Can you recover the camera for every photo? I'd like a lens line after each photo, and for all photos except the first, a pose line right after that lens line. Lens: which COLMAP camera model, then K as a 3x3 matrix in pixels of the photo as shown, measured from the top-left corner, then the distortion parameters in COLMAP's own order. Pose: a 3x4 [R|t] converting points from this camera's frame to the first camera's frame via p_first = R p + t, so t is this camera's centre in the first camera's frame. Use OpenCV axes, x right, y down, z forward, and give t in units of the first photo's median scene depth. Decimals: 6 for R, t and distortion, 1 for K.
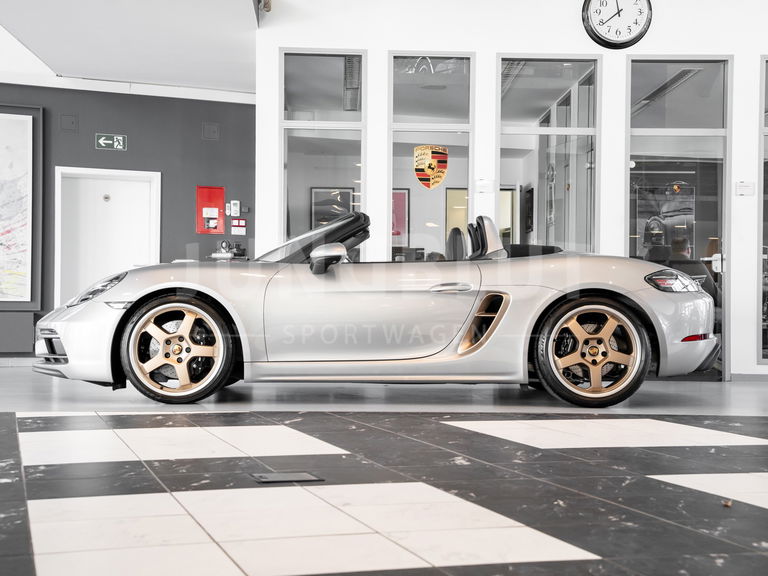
lens RADIAL K [[1026.1, 0, 384.0], [0, 1026.1, 288.0], [0, 0, 1]] dist [0.094937, -0.003873]
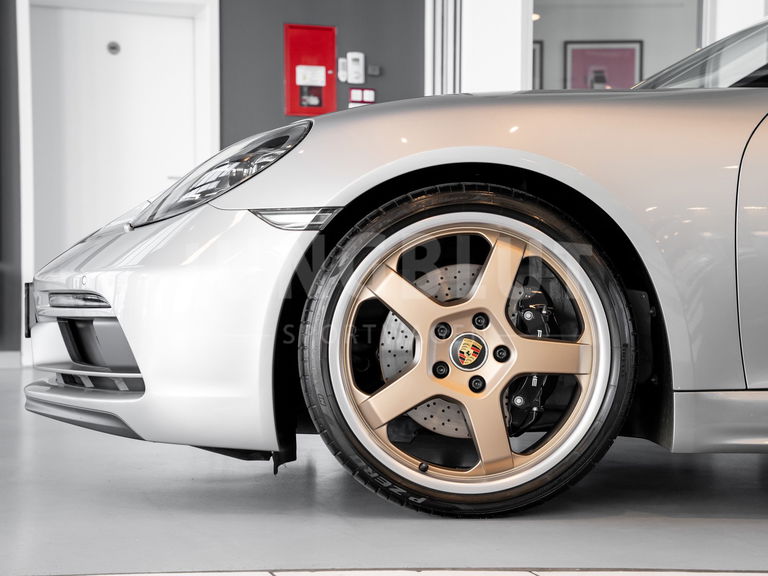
lens RADIAL K [[1345.7, 0, 384.0], [0, 1345.7, 288.0], [0, 0, 1]] dist [0.263062, 0.021875]
pose [[0.999749, -0.006042, -0.021556, -0.215824], [0.006728, 0.999467, 0.031929, 0.024942], [0.021352, -0.032066, 0.999258, 0.562128]]
